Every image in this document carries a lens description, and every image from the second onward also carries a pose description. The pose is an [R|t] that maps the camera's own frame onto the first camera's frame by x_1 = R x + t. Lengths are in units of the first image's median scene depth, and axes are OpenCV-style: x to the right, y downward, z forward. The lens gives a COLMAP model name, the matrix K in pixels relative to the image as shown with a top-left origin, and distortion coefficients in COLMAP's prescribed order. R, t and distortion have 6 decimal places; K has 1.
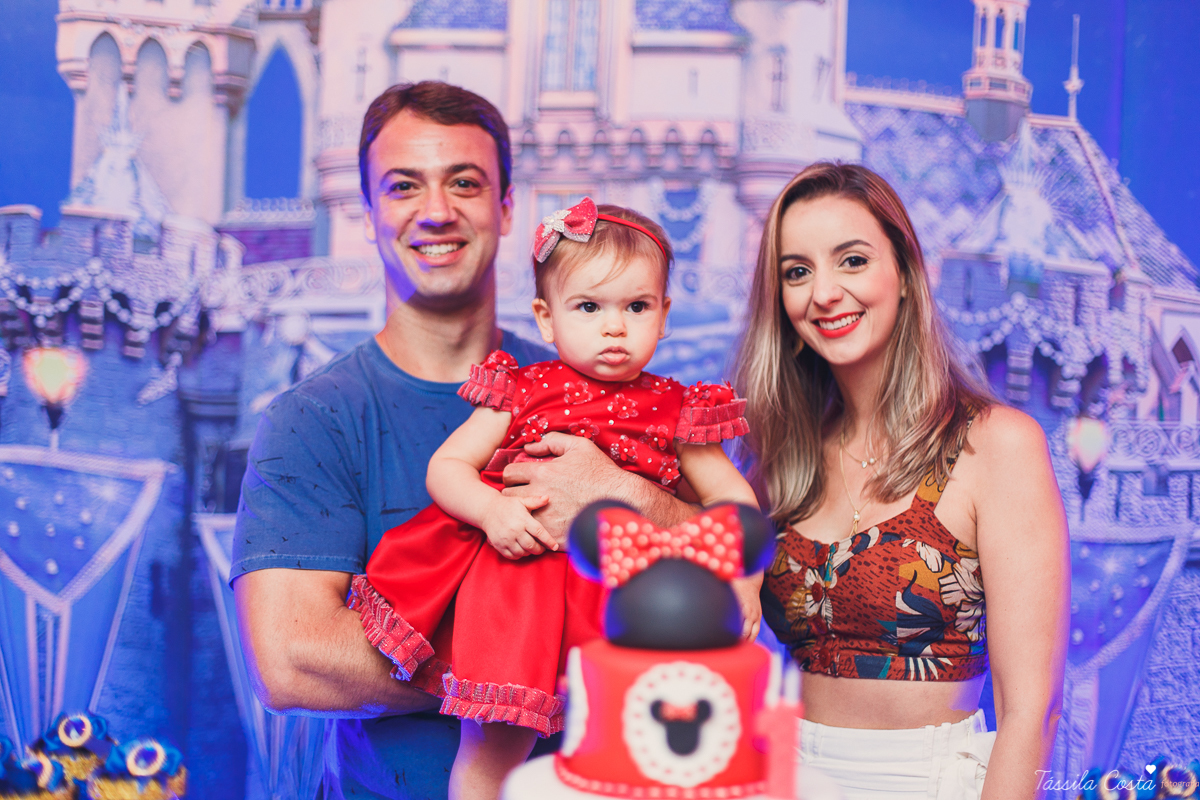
lens RADIAL K [[1783.8, 0, 591.5], [0, 1783.8, 385.2], [0, 0, 1]] dist [-0.028237, 0.000000]
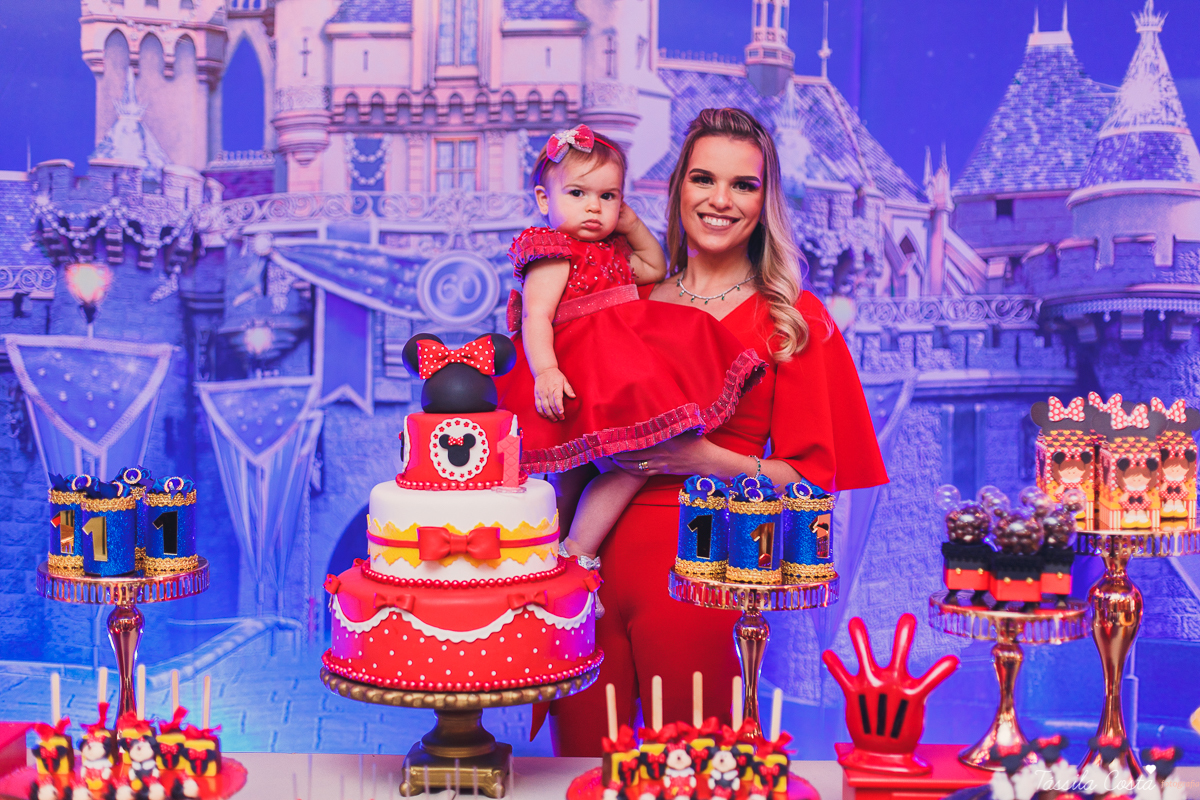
lens RADIAL K [[1783.8, 0, 600.1], [0, 1783.8, 392.5], [0, 0, 1]] dist [-0.028237, 0.000000]
pose [[0.999671, -0.024597, 0.007299, 0.081064], [0.024156, 0.998171, 0.055420, 0.012251], [-0.008649, -0.055226, 0.998436, -0.382047]]
